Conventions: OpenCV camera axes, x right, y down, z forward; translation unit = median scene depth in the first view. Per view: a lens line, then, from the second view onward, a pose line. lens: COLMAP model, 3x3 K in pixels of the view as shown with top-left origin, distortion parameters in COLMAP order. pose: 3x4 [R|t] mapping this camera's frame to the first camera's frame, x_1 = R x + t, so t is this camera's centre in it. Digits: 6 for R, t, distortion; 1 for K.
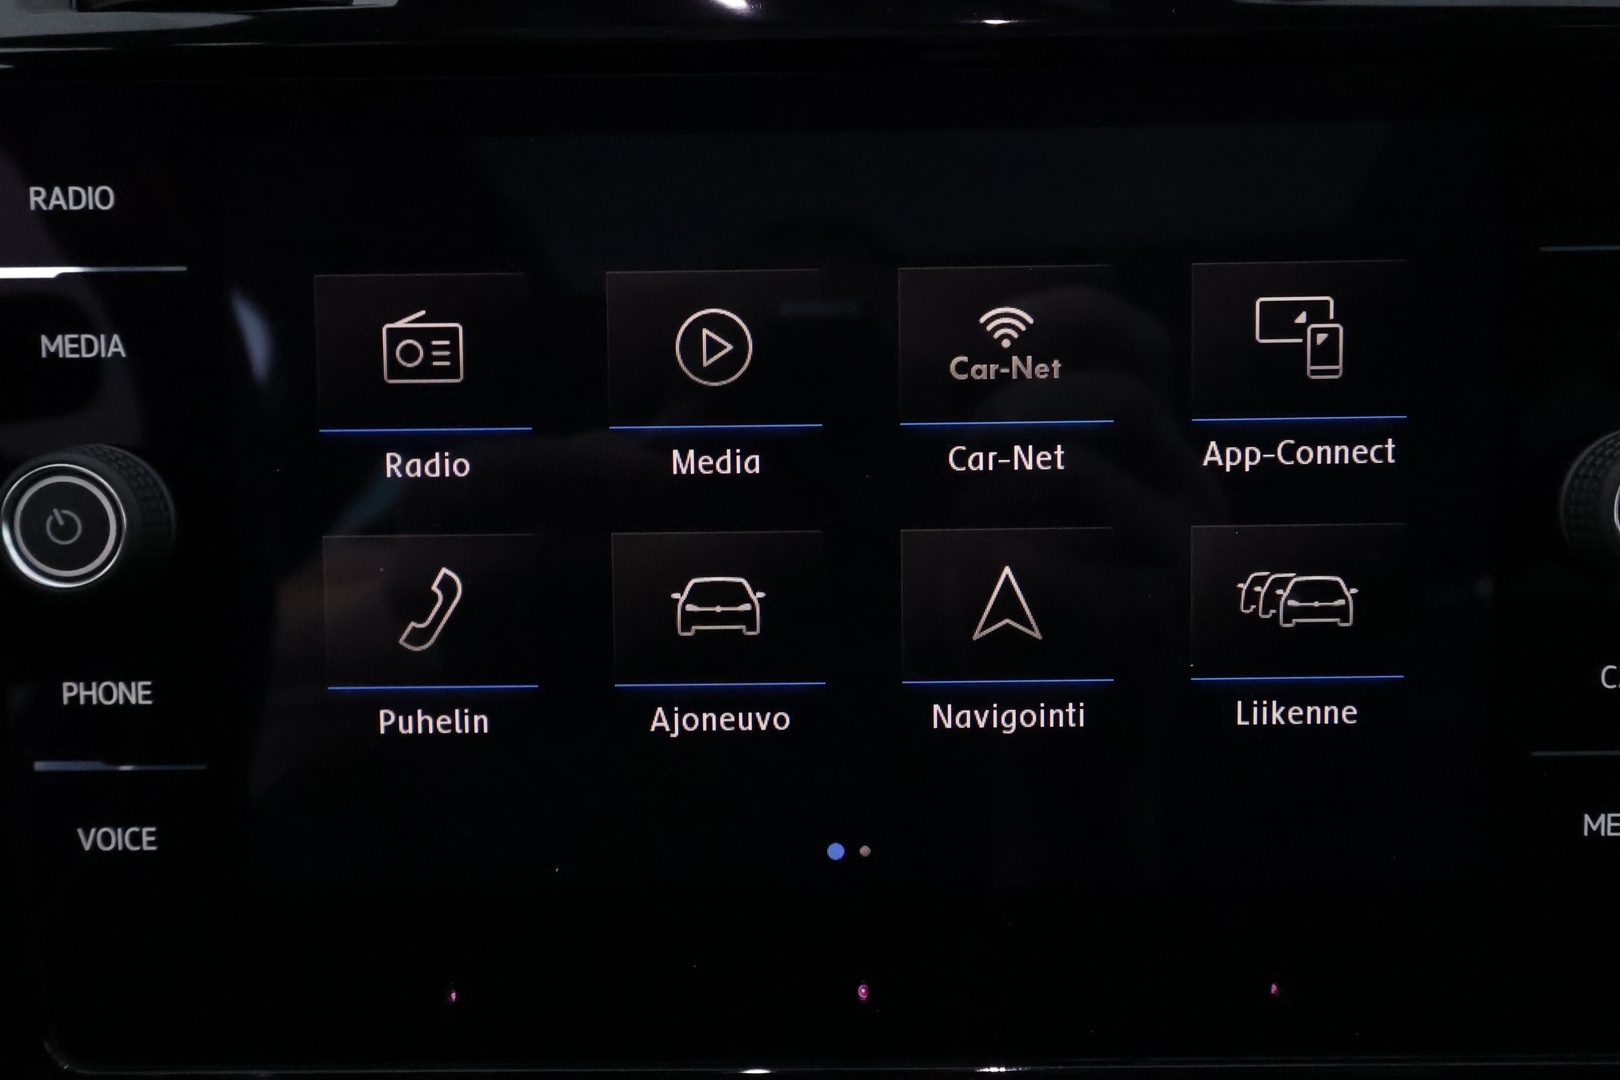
lens RADIAL K [[1427.9, 0, 866.3], [0, 1427.9, 544.5], [0, 0, 1]] dist [0.021399, 0.000286]
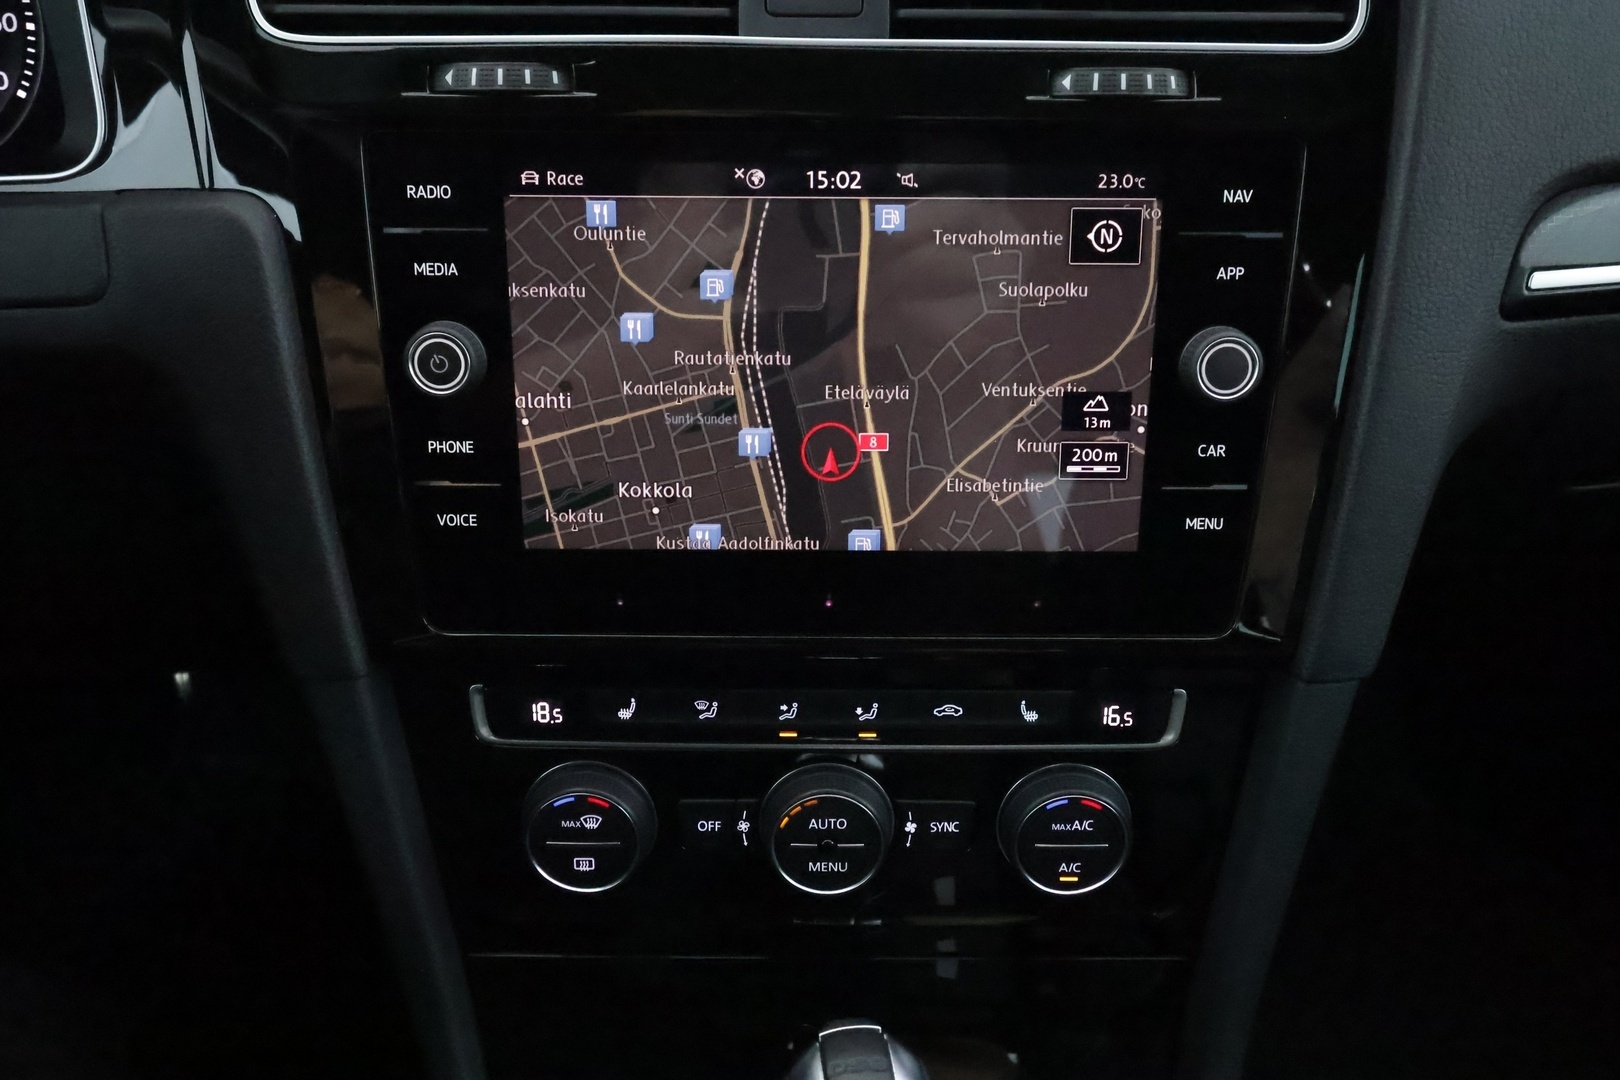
lens RADIAL K [[1407.1, 0, 821.8], [0, 1407.1, 562.3], [0, 0, 1]] dist [0.016687, 0.001104]
pose [[0.999818, 0.010275, 0.016052, -0.046244], [-0.012770, 0.986377, 0.164006, -0.065942], [-0.014148, -0.164181, 0.986329, -0.967052]]
